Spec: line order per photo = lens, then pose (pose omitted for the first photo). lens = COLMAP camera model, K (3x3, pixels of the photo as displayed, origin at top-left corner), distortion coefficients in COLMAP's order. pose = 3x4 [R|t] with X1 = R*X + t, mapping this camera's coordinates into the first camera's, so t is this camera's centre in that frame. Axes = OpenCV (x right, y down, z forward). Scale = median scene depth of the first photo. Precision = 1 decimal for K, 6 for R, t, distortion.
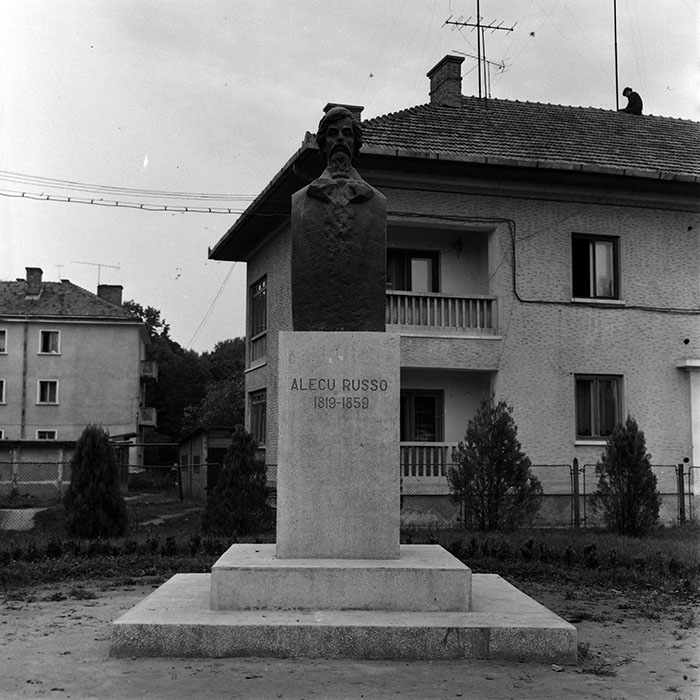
lens RADIAL K [[1042.7, 0, 380.5], [0, 1042.7, 350.8], [0, 0, 1]] dist [-0.008994, 0.155663]
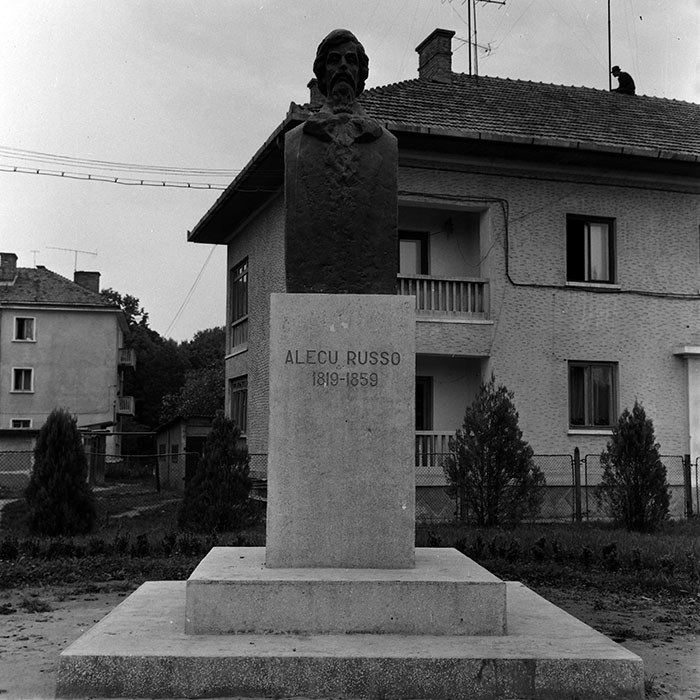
lens RADIAL K [[964.4, 0, 369.2], [0, 964.4, 350.6], [0, 0, 1]] dist [0.080488, -0.156880]
pose [[0.999774, 0.004344, 0.020825, -0.017474], [-0.004385, 0.999989, 0.001901, 0.012781], [-0.020816, -0.001992, 0.999781, 0.116568]]
